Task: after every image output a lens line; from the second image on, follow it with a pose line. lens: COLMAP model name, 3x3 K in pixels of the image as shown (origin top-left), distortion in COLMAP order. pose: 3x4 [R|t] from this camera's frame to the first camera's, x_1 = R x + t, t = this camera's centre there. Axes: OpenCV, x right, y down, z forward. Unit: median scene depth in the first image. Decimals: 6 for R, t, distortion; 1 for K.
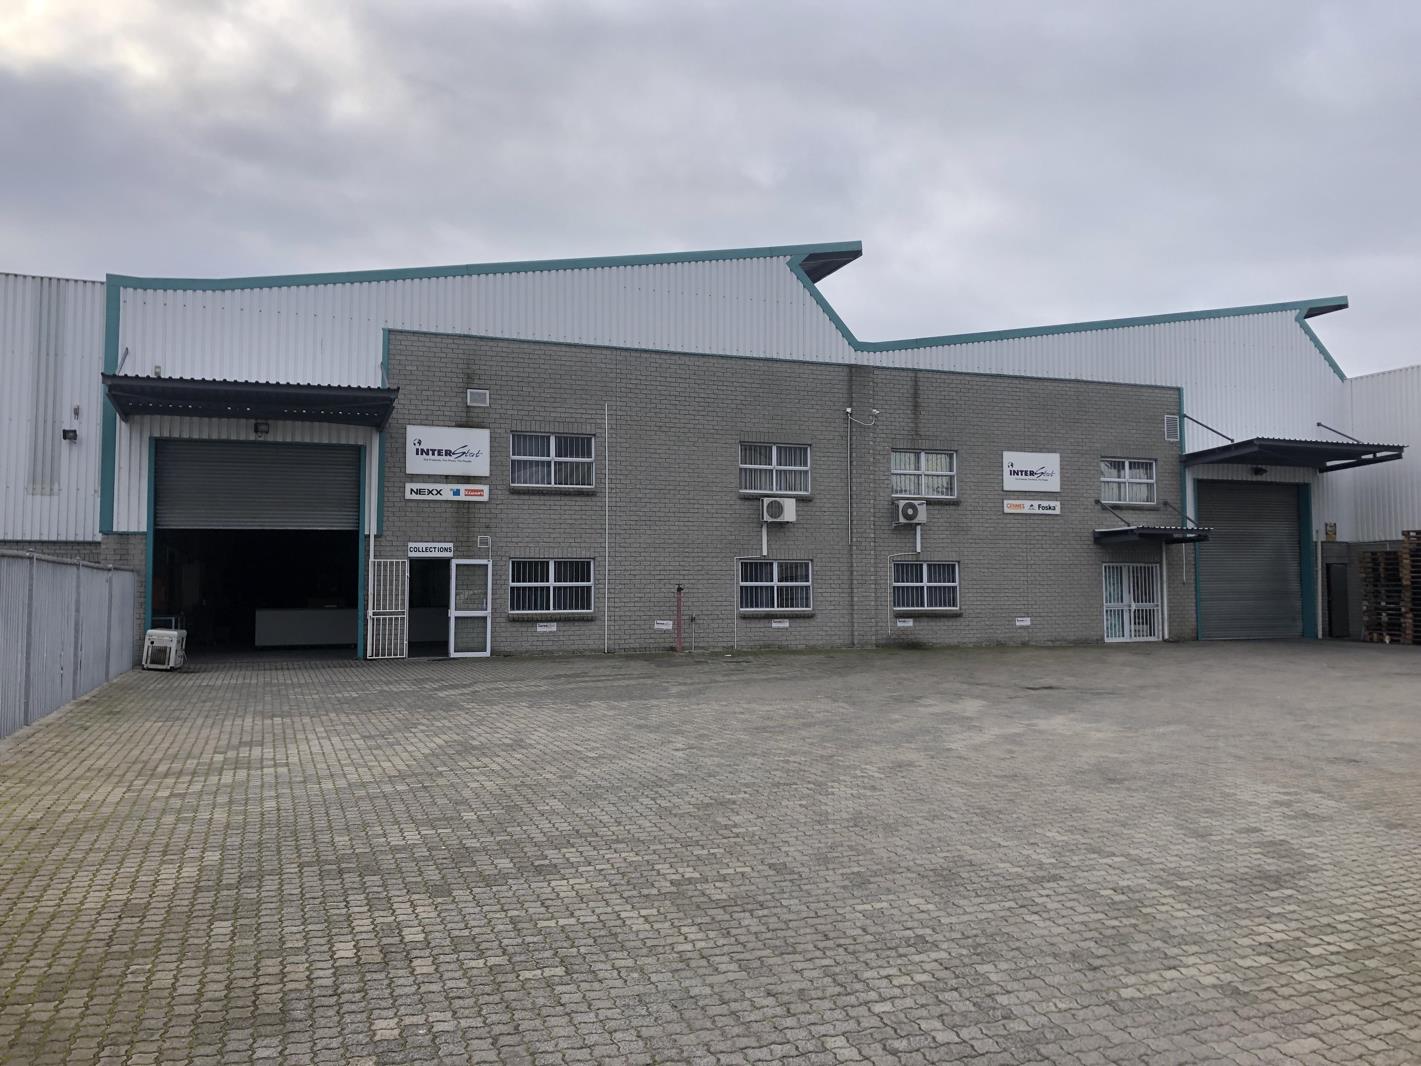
lens RADIAL K [[1162.1, 0, 710.0], [0, 1162.1, 531.7], [0, 0, 1]] dist [0.030983, -0.012138]
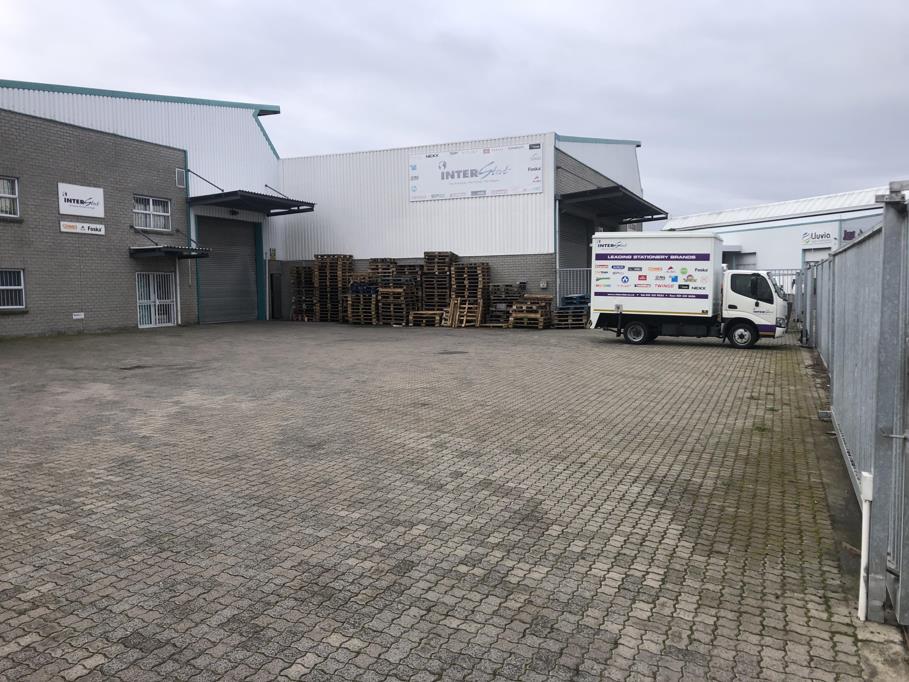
lens RADIAL K [[743.4, 0, 455.4], [0, 743.4, 337.1], [0, 0, 1]] dist [0.030983, -0.012138]
pose [[0.705330, -0.051950, 0.706973, -0.028642], [-0.027872, 0.994507, 0.100886, 0.003887], [-0.708331, -0.090863, 0.700008, 0.100436]]
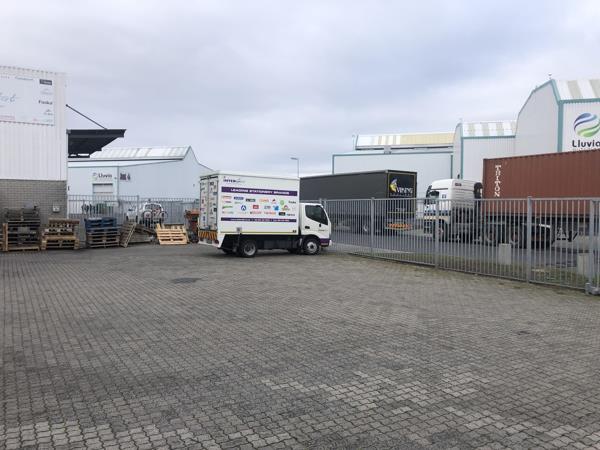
lens RADIAL K [[490.7, 0, 300.9], [0, 490.7, 220.4], [0, 0, 1]] dist [0.030983, -0.012138]
pose [[-0.193034, -0.026548, 0.980833, -0.020770], [-0.053413, 0.998436, 0.016513, 0.015157], [-0.979737, -0.049202, -0.194150, 0.450225]]
